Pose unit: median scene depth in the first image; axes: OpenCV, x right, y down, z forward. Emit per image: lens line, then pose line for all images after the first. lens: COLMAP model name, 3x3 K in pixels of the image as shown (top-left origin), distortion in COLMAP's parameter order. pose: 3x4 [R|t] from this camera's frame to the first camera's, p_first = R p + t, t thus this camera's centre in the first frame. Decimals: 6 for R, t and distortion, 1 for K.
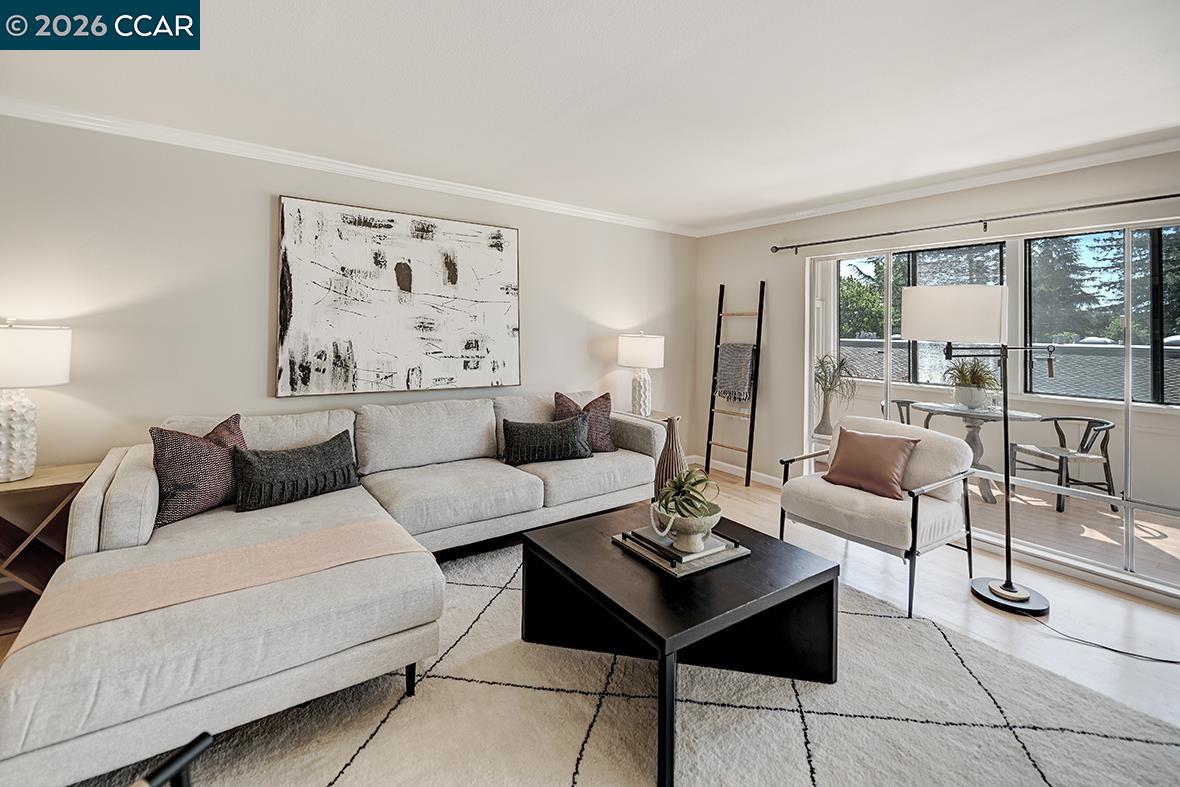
lens RADIAL K [[514.5, 0, 622.8], [0, 514.5, 332.6], [0, 0, 1]] dist [-0.008115, 0.000056]
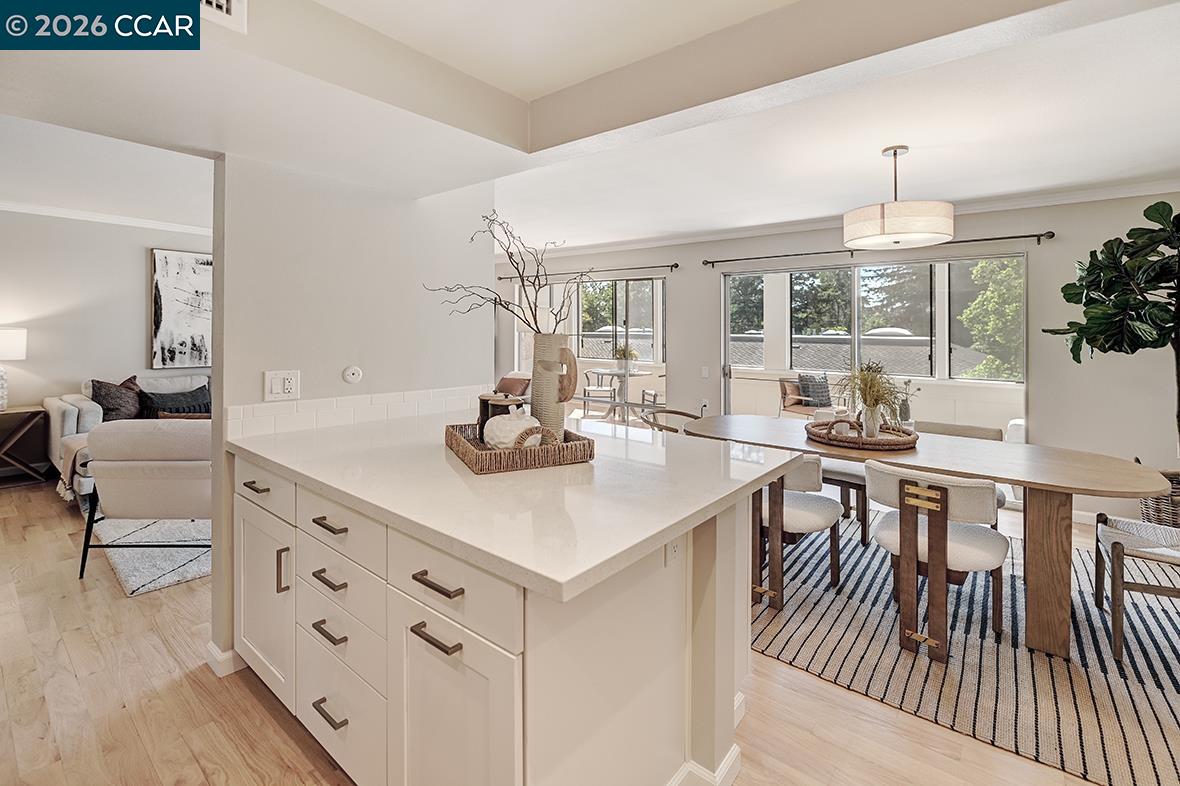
lens RADIAL K [[514.5, 0, 639.4], [0, 514.5, 334.4], [0, 0, 1]] dist [-0.008115, 0.000056]
pose [[0.962524, -0.008991, 0.271046, 0.356052], [0.006207, 0.999919, 0.011124, 0.003681], [-0.271124, -0.009024, 0.962502, -0.912798]]
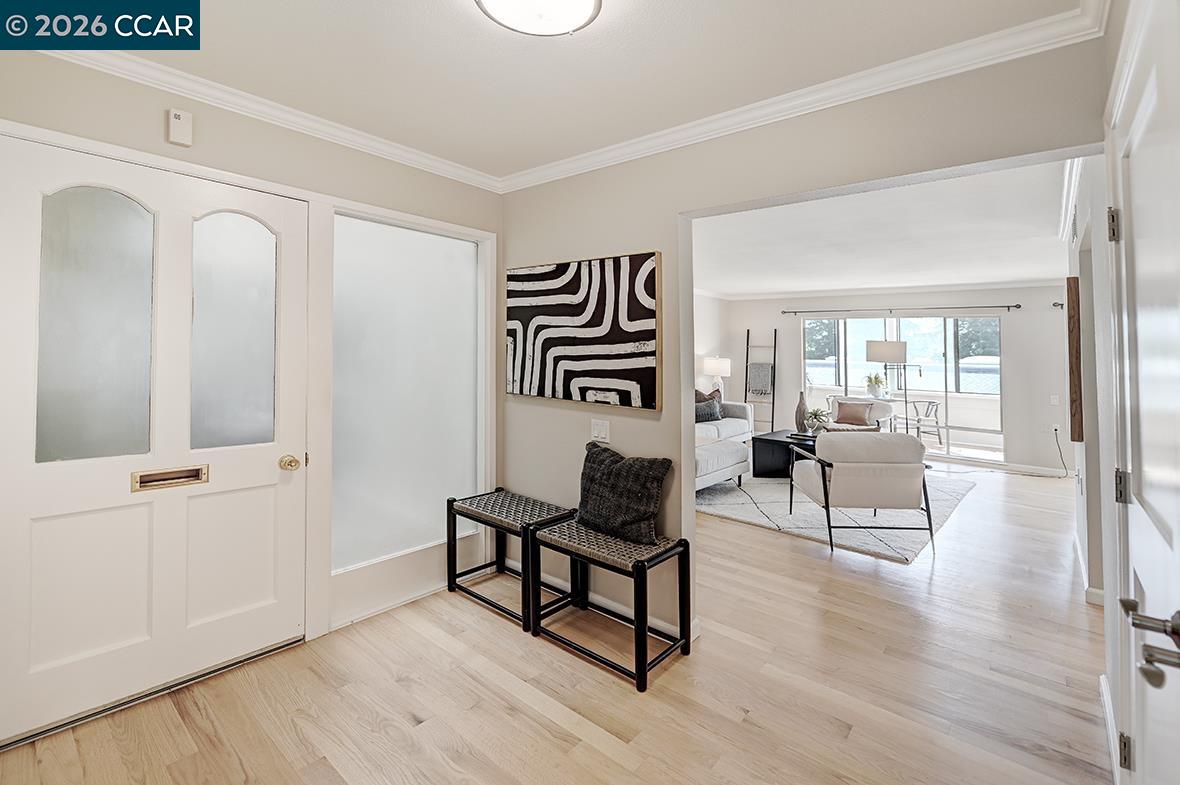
lens RADIAL K [[513.4, 0, 618.7], [0, 513.4, 342.9], [0, 0, 1]] dist [-0.009124, -0.001351]
pose [[0.975994, 0.004423, 0.217754, -0.874360], [-0.000228, 0.999814, -0.019286, -0.018944], [-0.217799, 0.018774, 0.975813, -0.851129]]
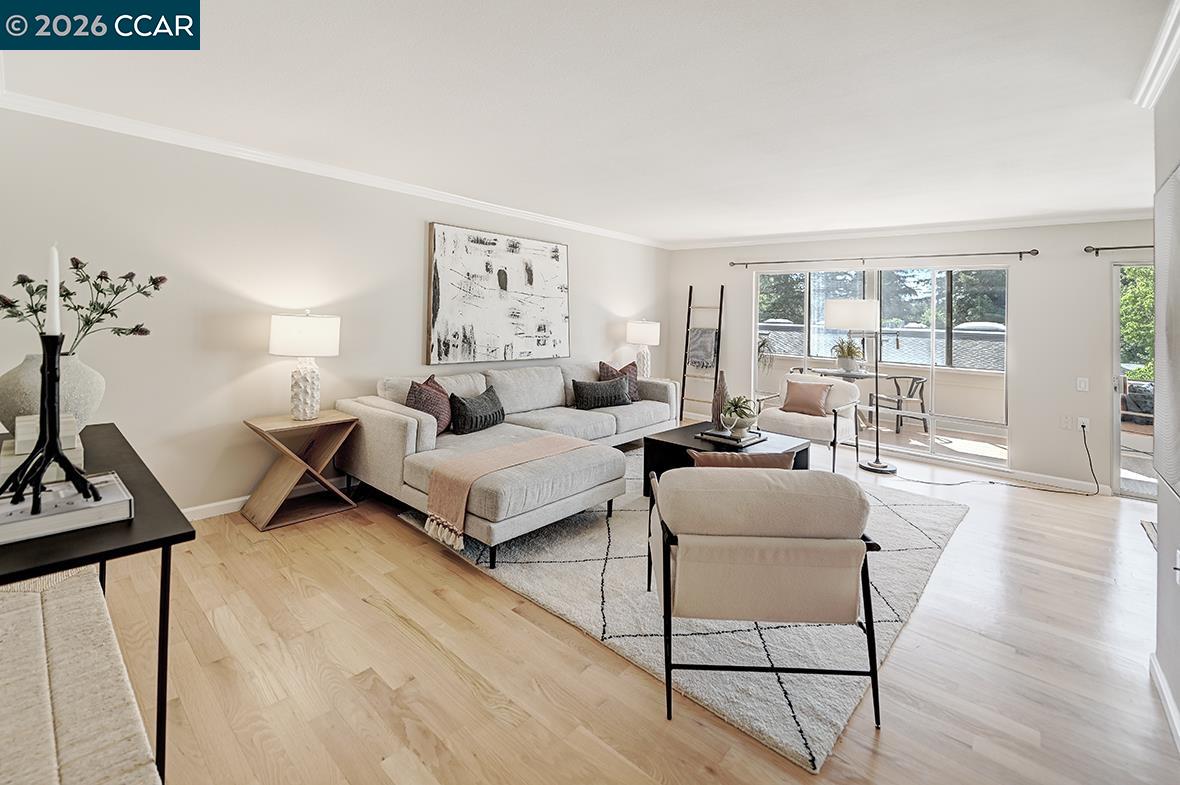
lens RADIAL K [[502.1, 0, 628.2], [0, 502.1, 312.9], [0, 0, 1]] dist [-0.007921, -0.000053]
pose [[0.974063, 0.013716, 0.225862, -0.400576], [-0.013368, 0.999906, -0.003070, -0.018013], [-0.225882, -0.000029, 0.974155, -0.415938]]
